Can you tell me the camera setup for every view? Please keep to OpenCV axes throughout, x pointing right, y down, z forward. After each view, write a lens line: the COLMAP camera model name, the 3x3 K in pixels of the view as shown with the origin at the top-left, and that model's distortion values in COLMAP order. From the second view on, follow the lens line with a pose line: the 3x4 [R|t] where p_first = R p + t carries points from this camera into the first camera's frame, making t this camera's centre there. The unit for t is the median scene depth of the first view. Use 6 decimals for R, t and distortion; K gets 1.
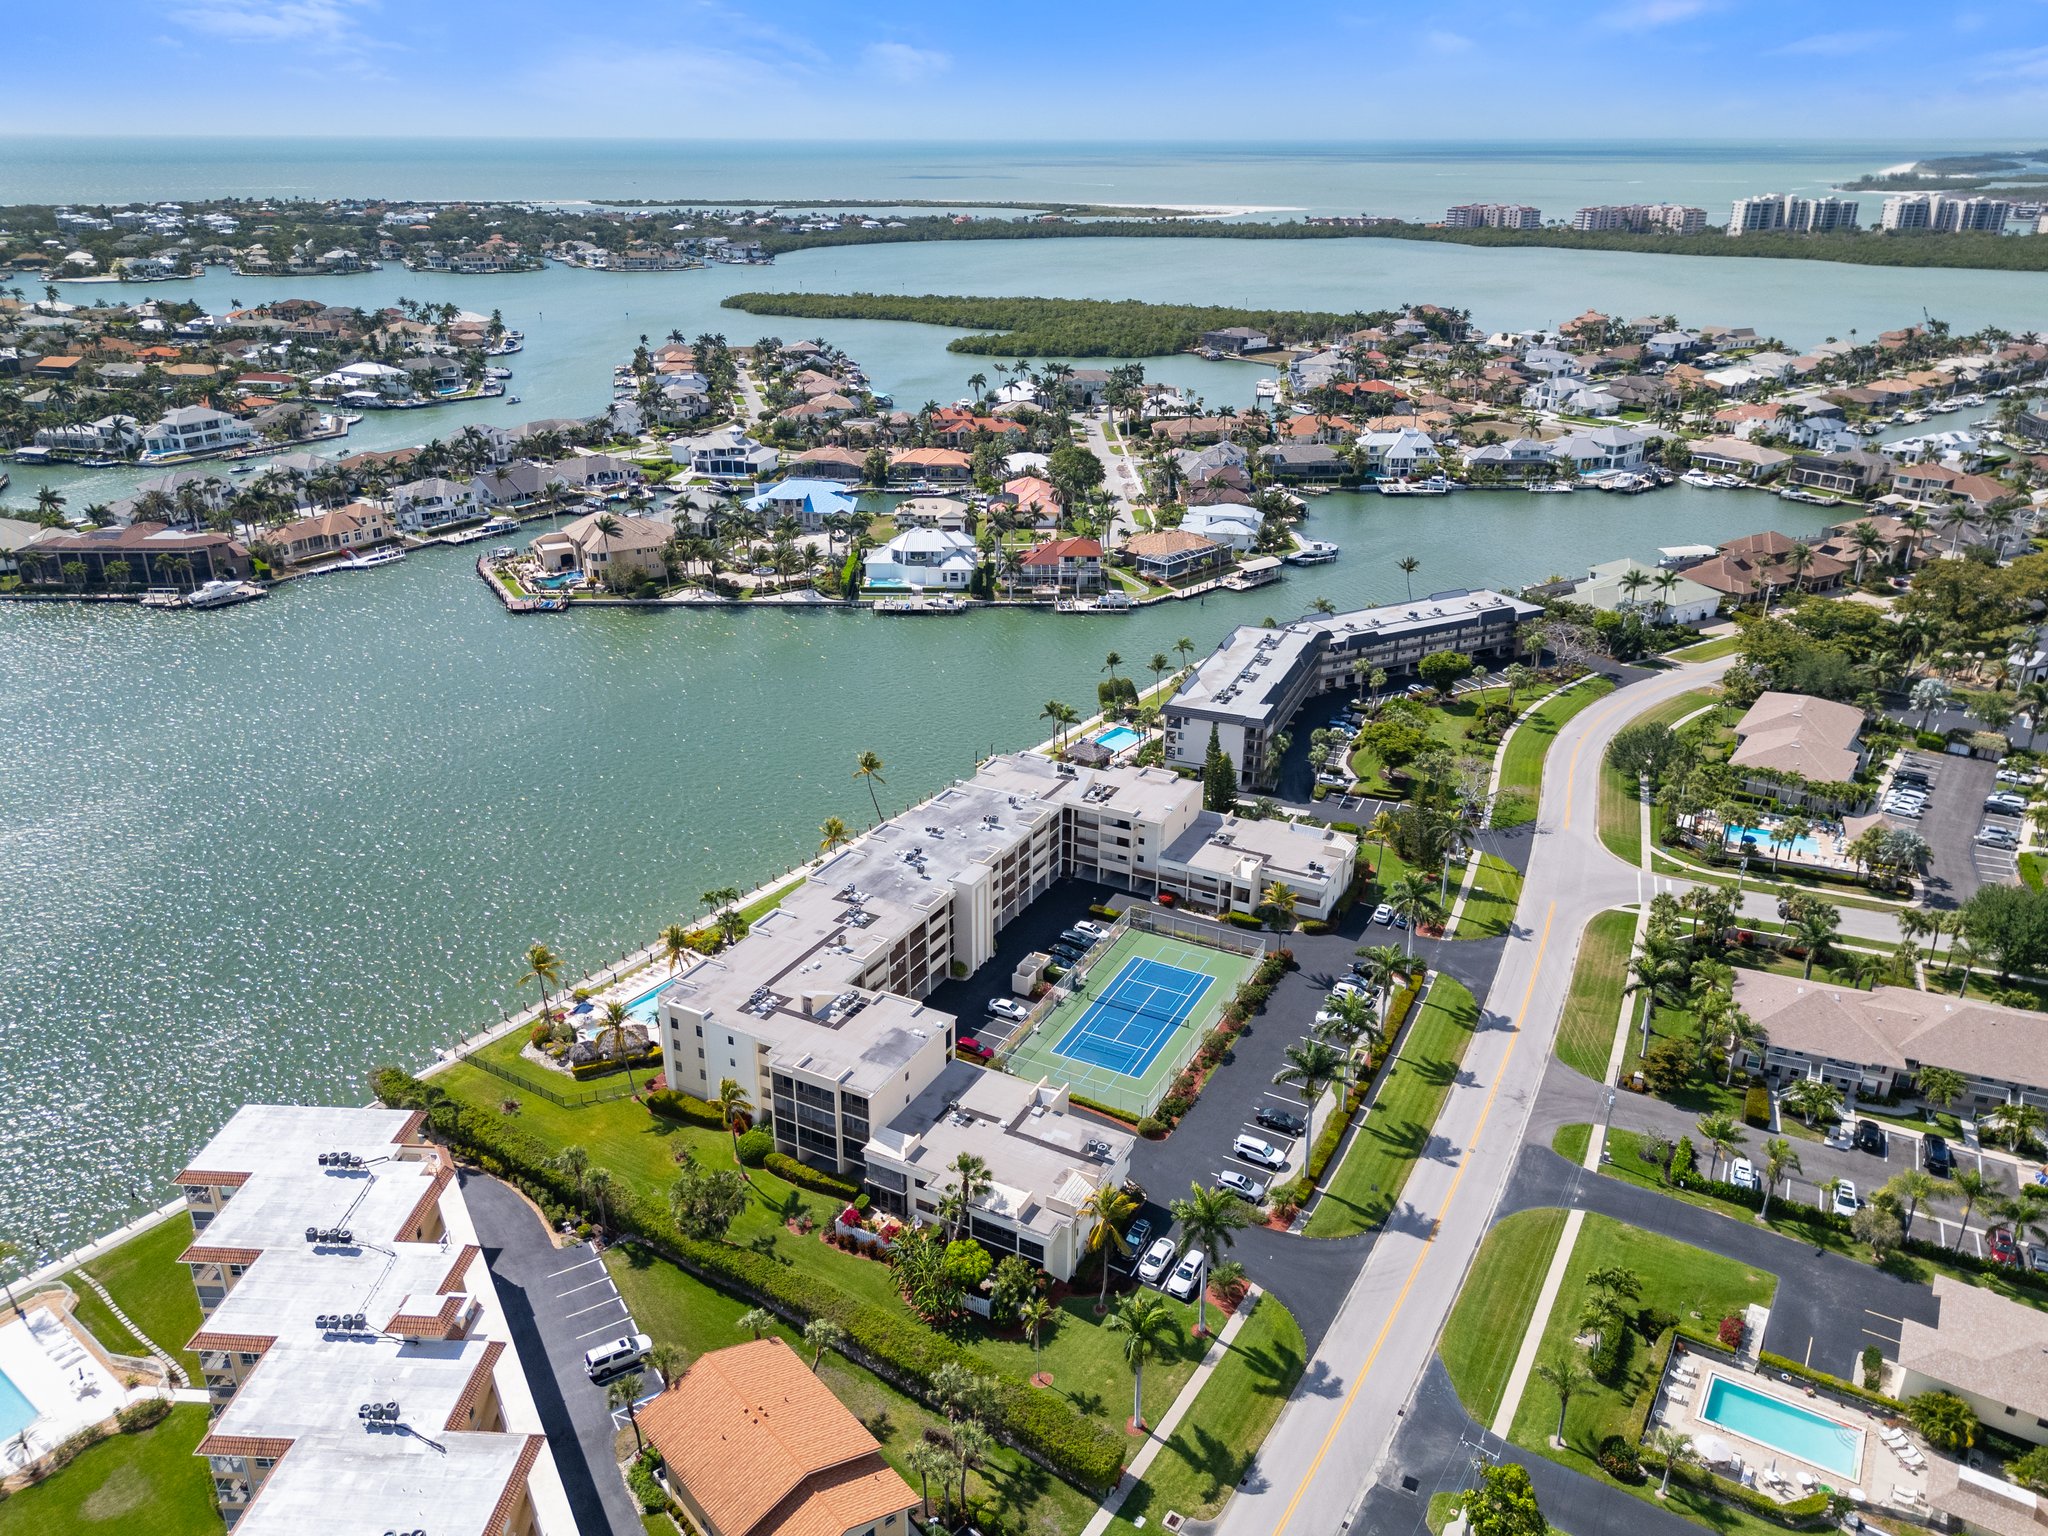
lens RADIAL K [[1447.4, 0, 1027.9], [0, 1447.4, 773.4], [0, 0, 1]] dist [0.057871, -0.057784]
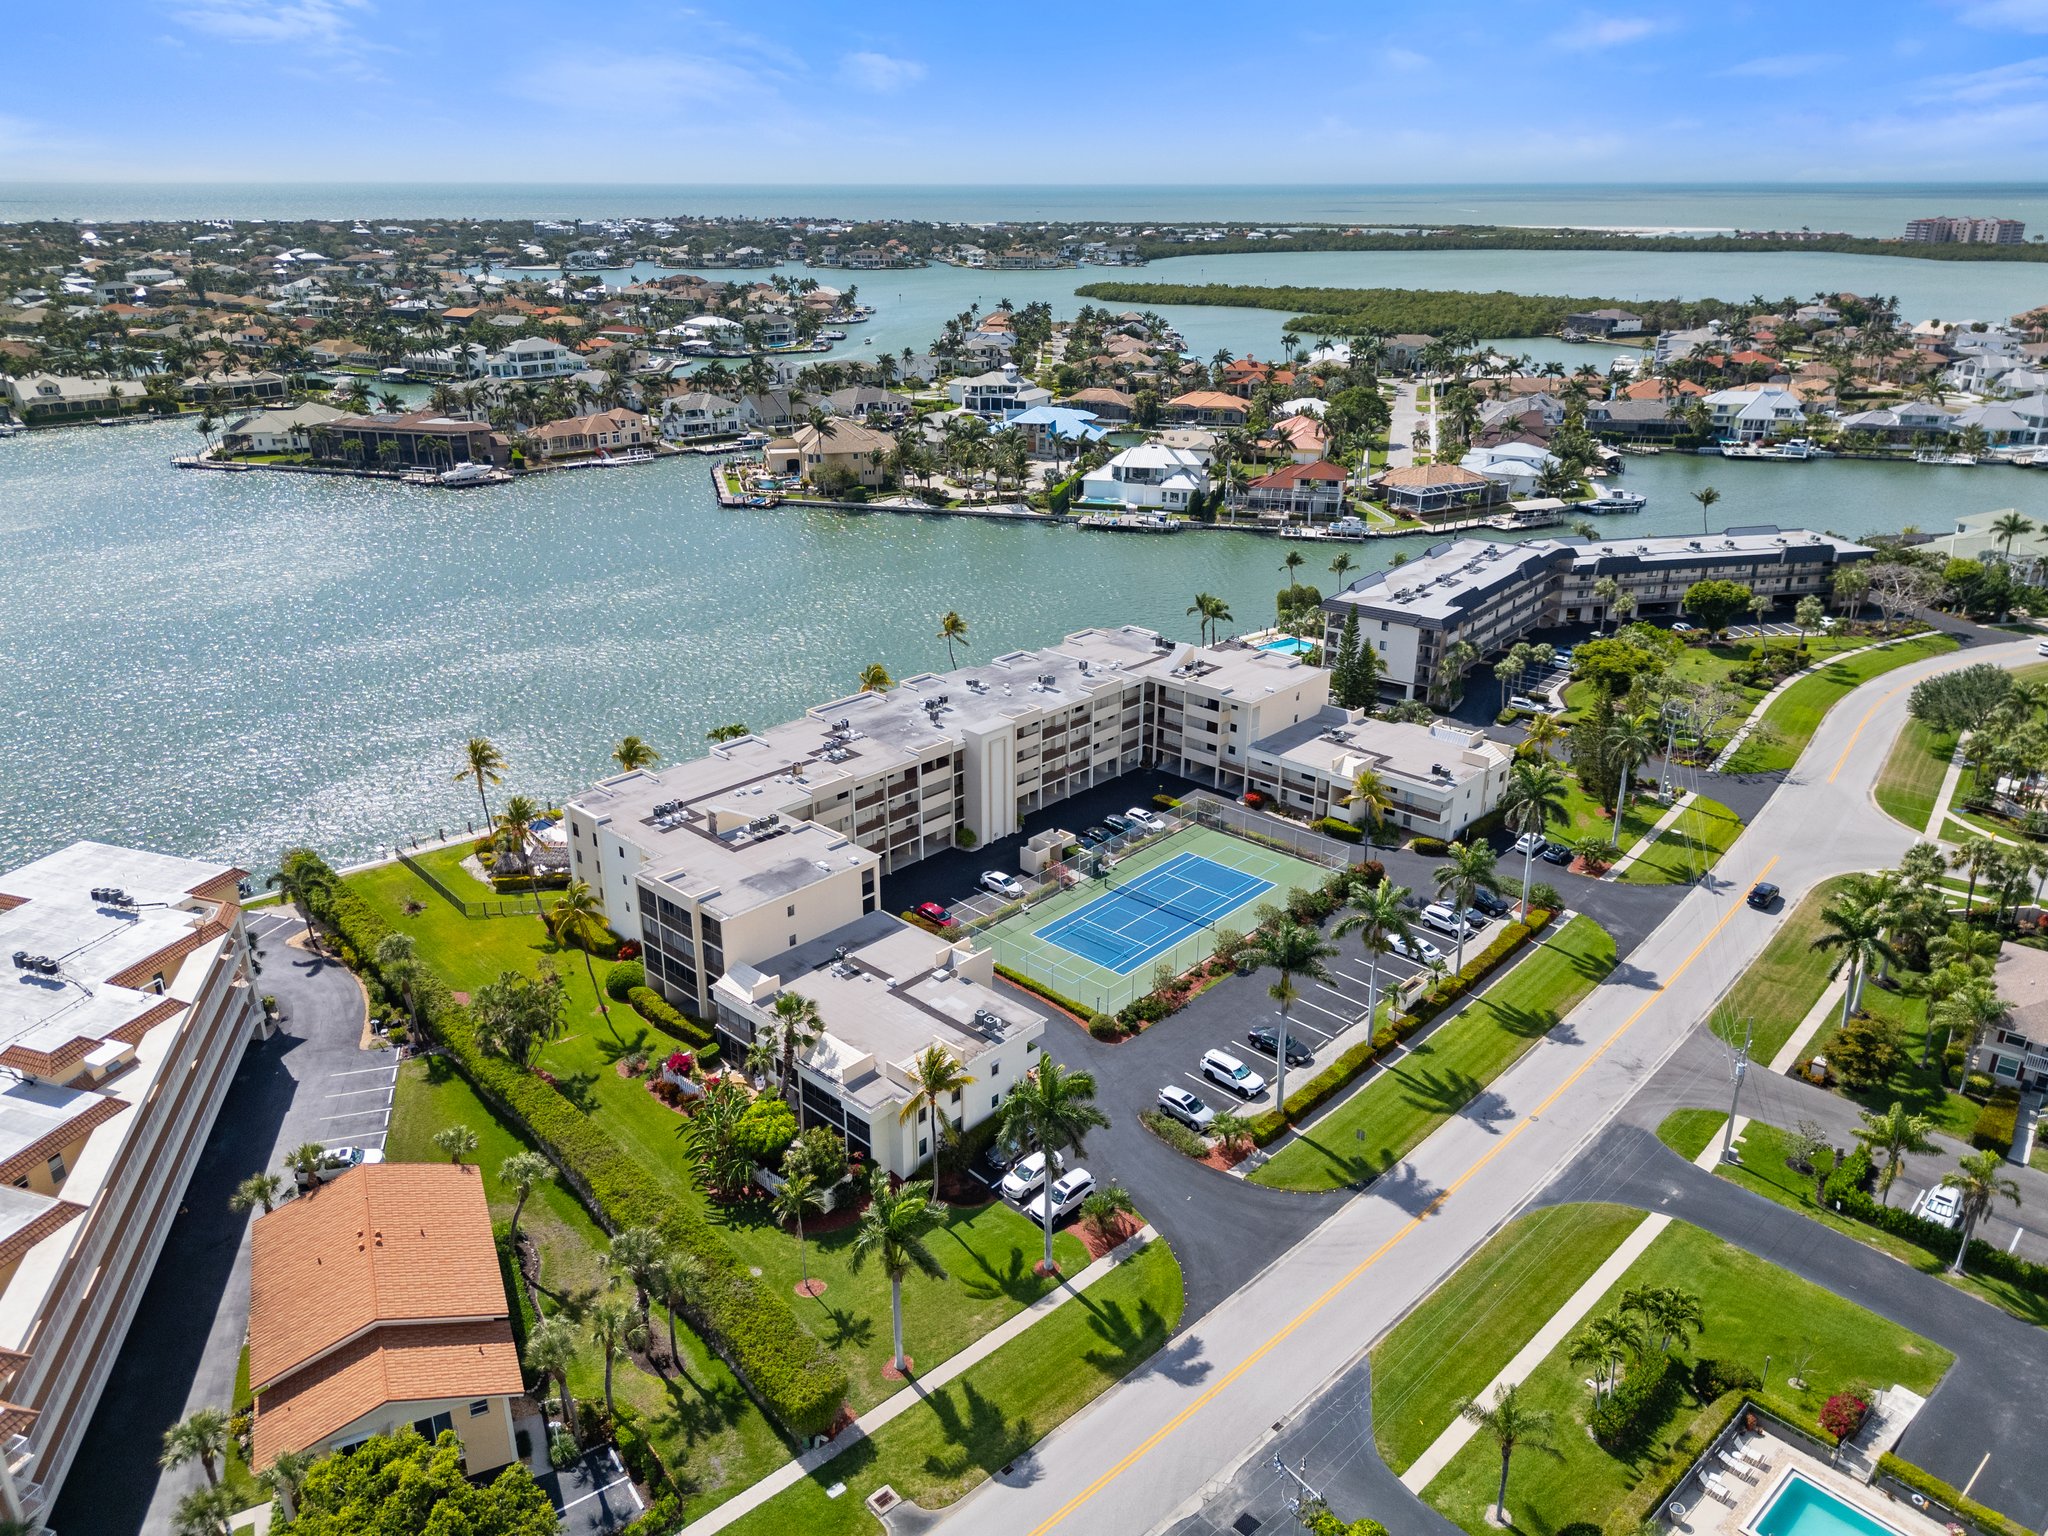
lens RADIAL K [[1437.3, 0, 1024.0], [0, 1437.3, 768.0], [0, 0, 1]] dist [0.061911, -0.063149]
pose [[0.965663, 0.096506, -0.241208, 0.162893], [-0.101127, 0.994850, -0.006823, 0.087616], [0.239308, 0.030981, 0.970449, 0.180142]]
